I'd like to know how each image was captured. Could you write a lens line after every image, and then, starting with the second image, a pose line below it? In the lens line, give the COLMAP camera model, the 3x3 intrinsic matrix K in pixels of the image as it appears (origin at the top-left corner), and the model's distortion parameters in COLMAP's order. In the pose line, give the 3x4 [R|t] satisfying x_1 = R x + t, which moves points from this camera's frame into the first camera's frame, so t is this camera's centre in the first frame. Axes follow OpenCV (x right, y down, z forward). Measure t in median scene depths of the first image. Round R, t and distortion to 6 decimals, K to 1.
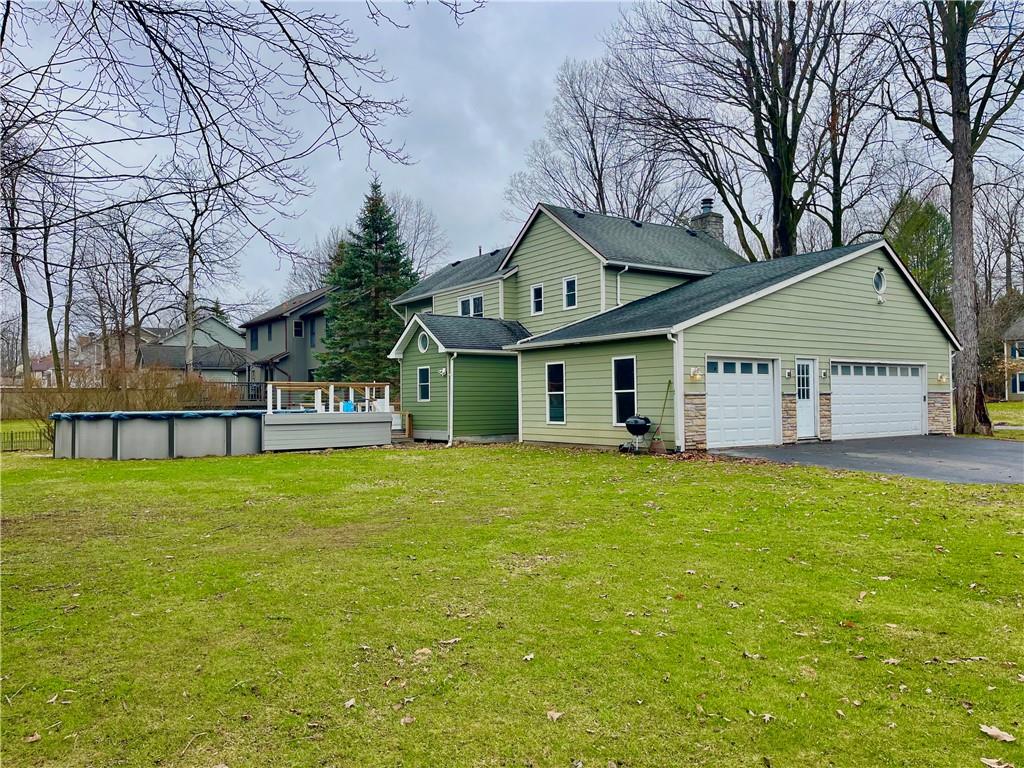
lens RADIAL K [[766.0, 0, 512.0], [0, 766.0, 384.0], [0, 0, 1]] dist [0.002482, -0.001445]
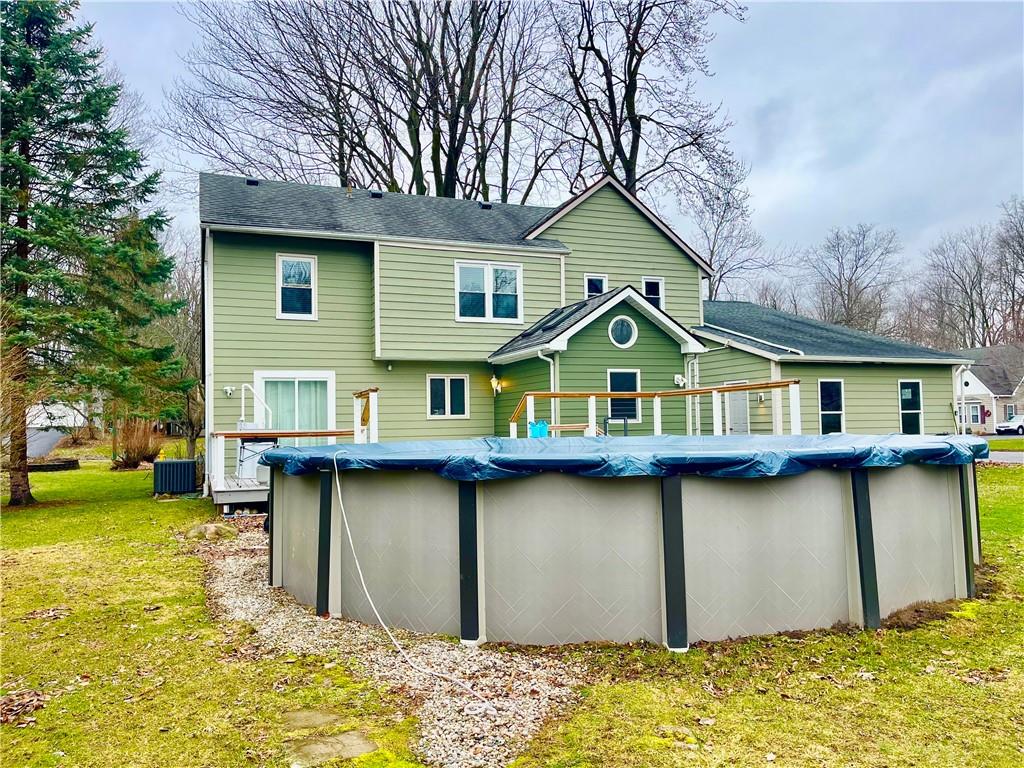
lens RADIAL K [[766.0, 0, 512.0], [0, 766.0, 384.0], [0, 0, 1]] dist [0.002482, -0.001445]
pose [[0.244965, 0.062906, 0.967489, -0.863040], [-0.009423, 0.998000, -0.062504, 0.035605], [-0.969486, 0.006195, 0.245068, 1.048997]]
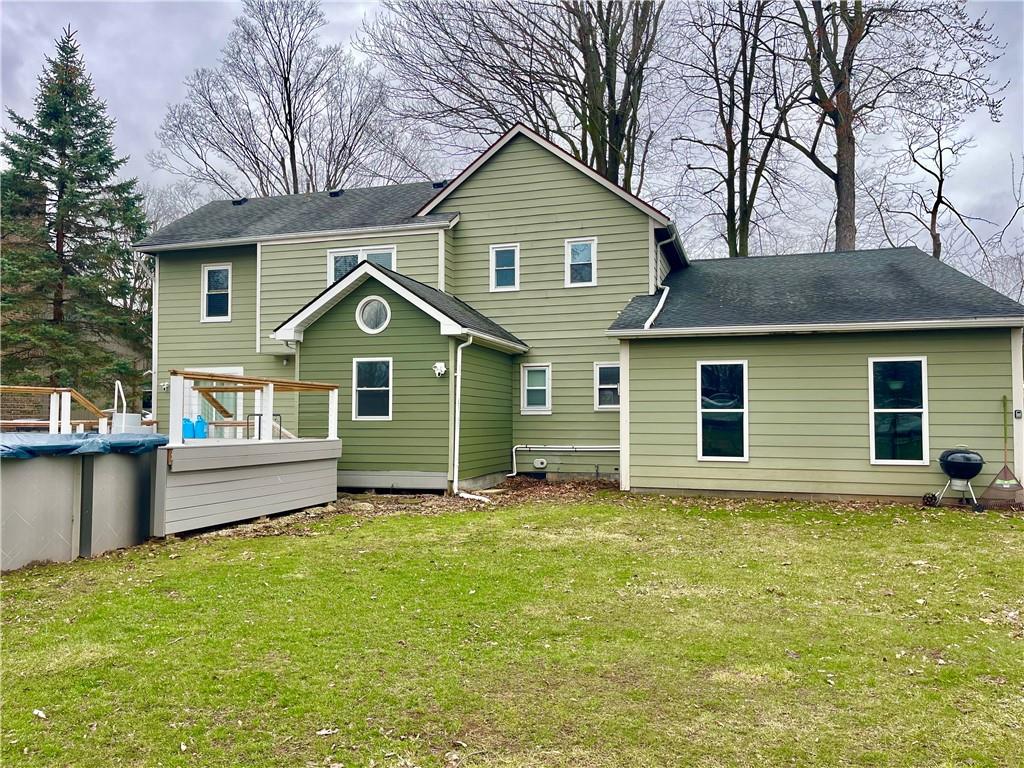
lens RADIAL K [[766.0, 0, 512.0], [0, 766.0, 384.0], [0, 0, 1]] dist [0.002482, -0.001445]
pose [[0.794196, 0.042798, 0.606153, -0.420445], [-0.027206, 0.999021, -0.034891, 0.014866], [-0.607052, 0.011220, 0.794583, 0.554377]]
